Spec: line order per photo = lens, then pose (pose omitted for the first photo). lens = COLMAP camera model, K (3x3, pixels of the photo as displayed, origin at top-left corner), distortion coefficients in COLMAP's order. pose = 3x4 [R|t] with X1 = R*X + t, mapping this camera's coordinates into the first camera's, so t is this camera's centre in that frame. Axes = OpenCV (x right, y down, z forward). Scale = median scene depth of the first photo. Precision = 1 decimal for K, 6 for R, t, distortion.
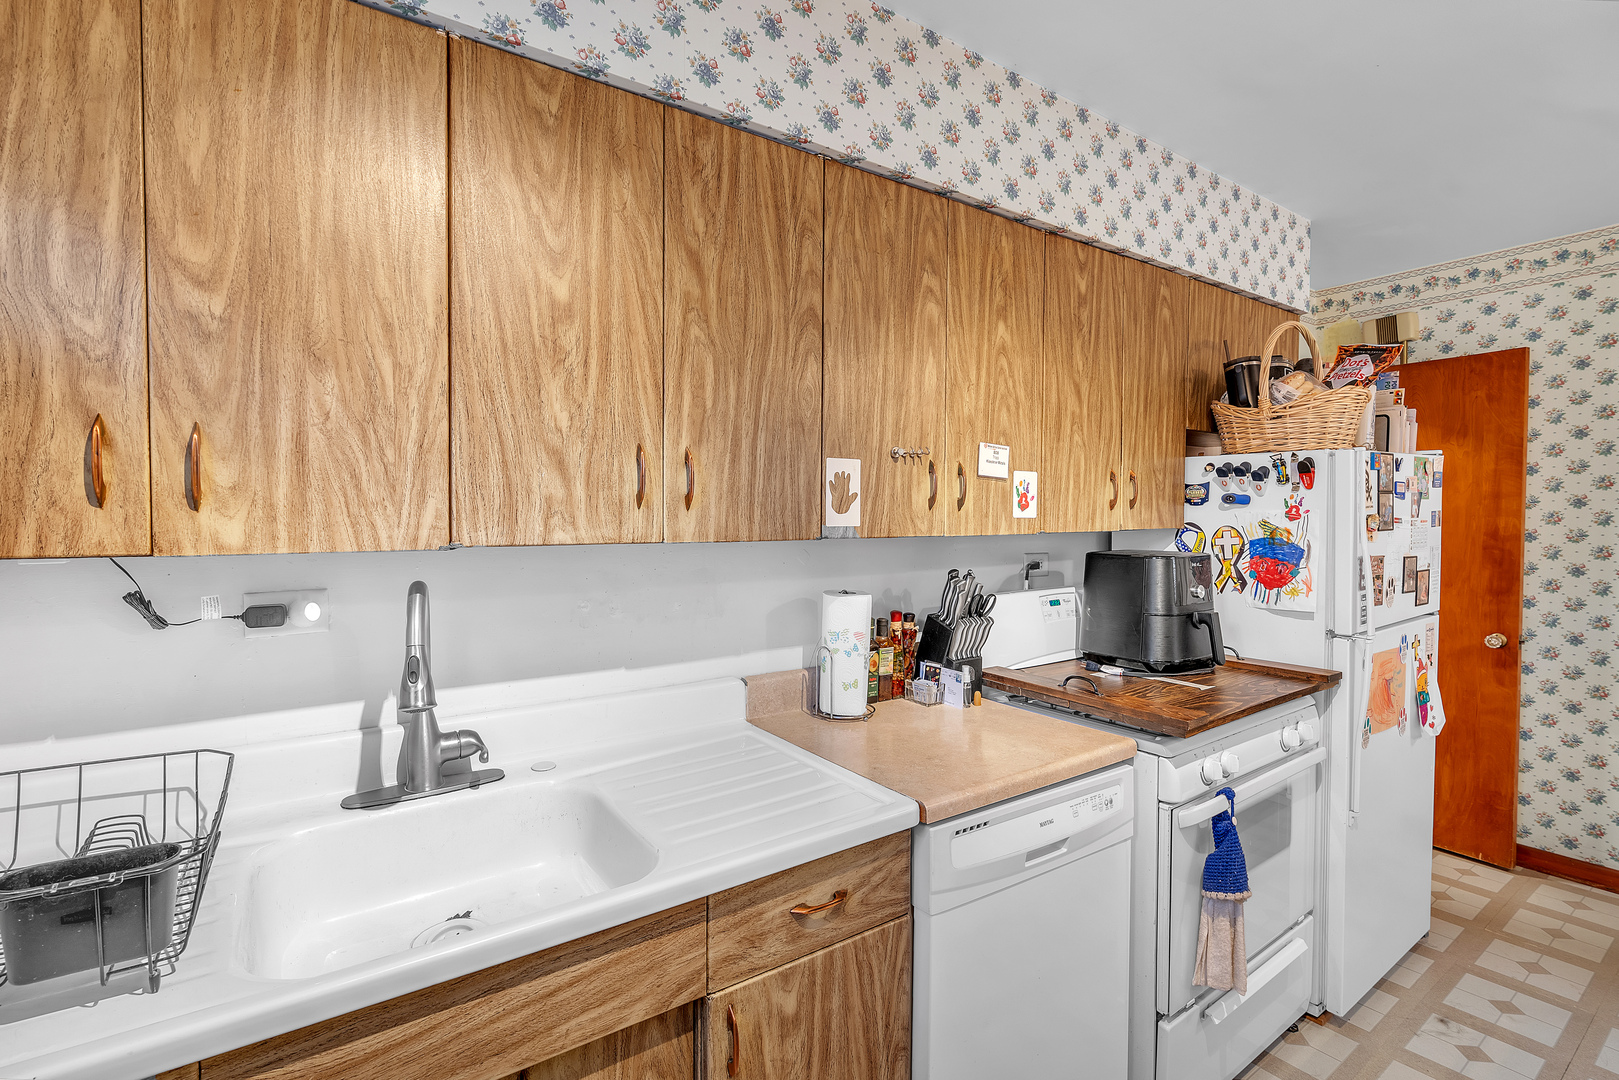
lens RADIAL K [[745.7, 0, 808.8], [0, 745.7, 527.8], [0, 0, 1]] dist [-0.010551, 0.003408]
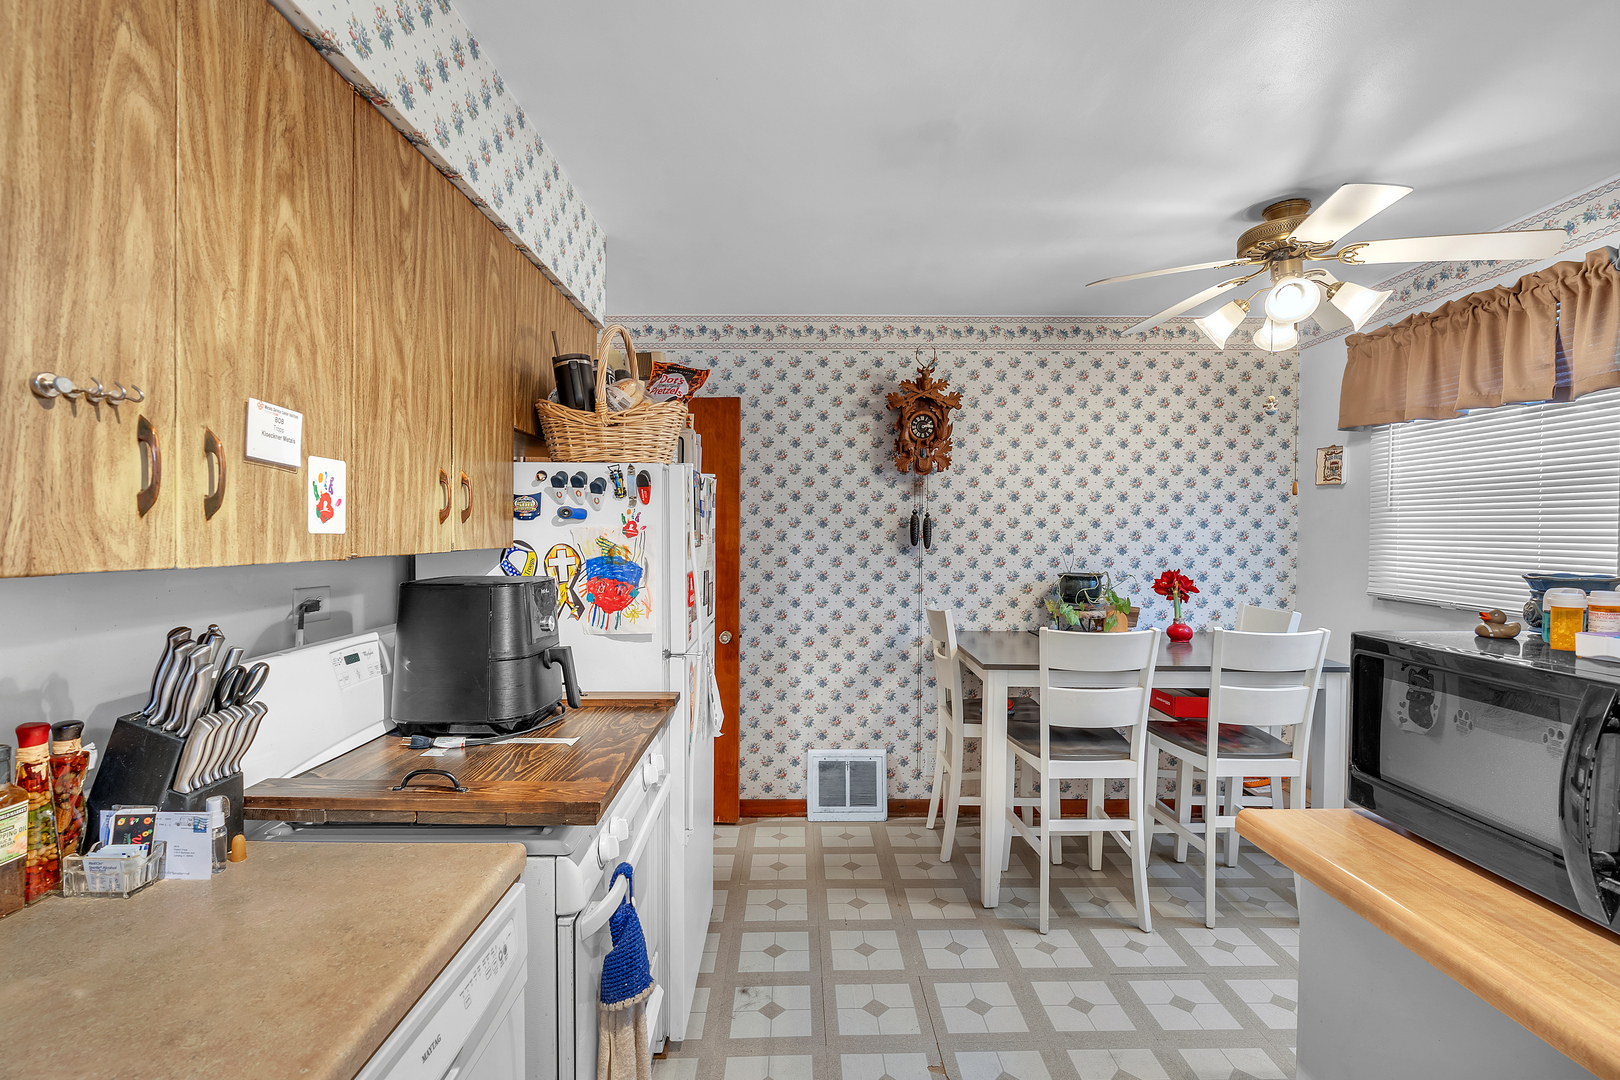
lens RADIAL K [[746.2, 0, 803.9], [0, 746.2, 546.4], [0, 0, 1]] dist [-0.010551, 0.003408]
pose [[0.570641, -0.013414, 0.821090, 0.007830], [0.015676, 0.999862, 0.005440, 0.000070], [-0.821050, 0.009767, 0.570772, 0.296784]]
